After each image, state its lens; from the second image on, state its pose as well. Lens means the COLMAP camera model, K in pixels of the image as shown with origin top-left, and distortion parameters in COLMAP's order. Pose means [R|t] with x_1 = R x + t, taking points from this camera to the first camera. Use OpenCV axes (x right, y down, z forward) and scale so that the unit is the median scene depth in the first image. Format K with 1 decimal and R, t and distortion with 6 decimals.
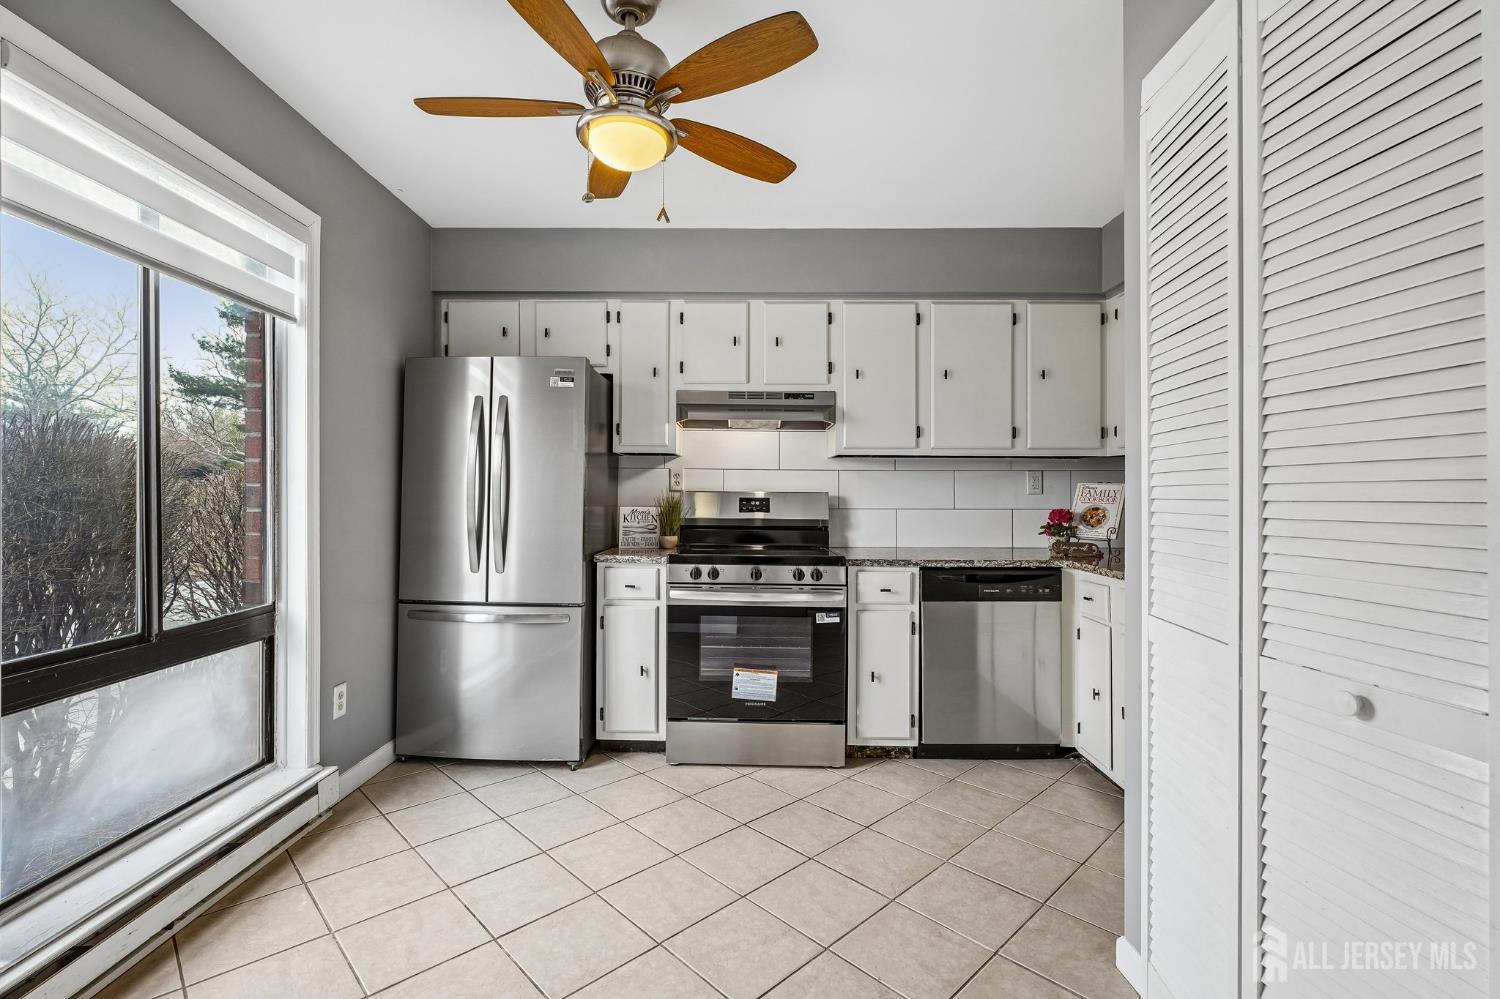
lens RADIAL K [[670.5, 0, 724.9], [0, 670.5, 498.5], [0, 0, 1]] dist [-0.000665, 0.001752]
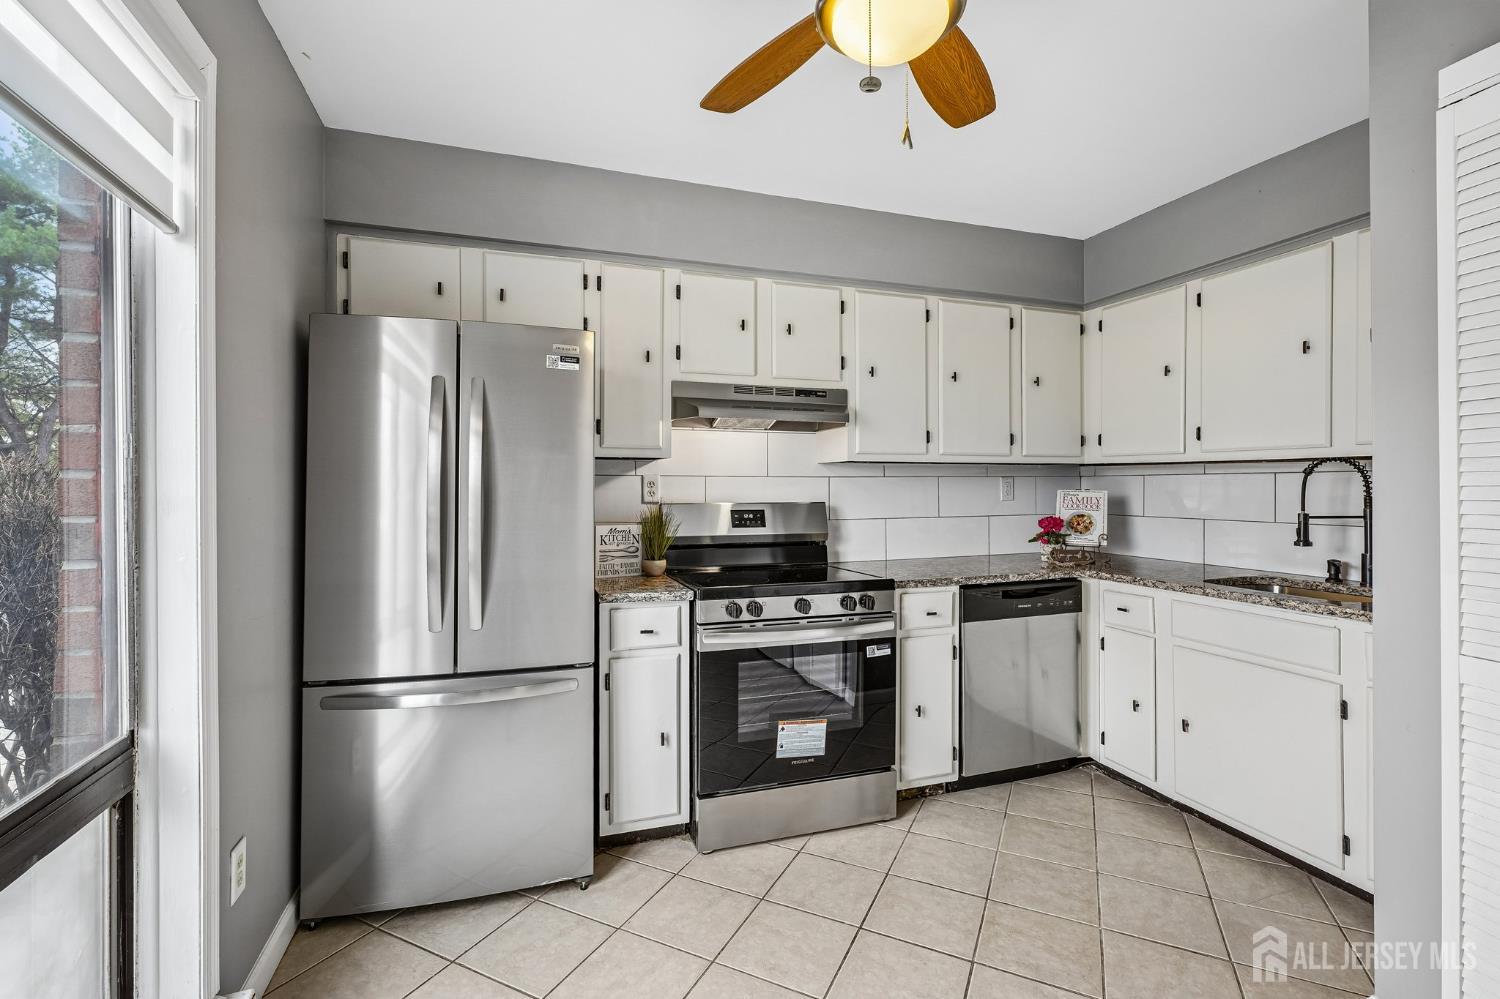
lens RADIAL K [[670.5, 0, 750.1], [0, 670.5, 489.9], [0, 0, 1]] dist [-0.000665, 0.001752]
pose [[0.940660, -0.009609, 0.339215, -0.287387], [0.010679, 0.999942, -0.001287, -0.030044], [-0.339183, 0.004833, 0.940708, 0.229378]]
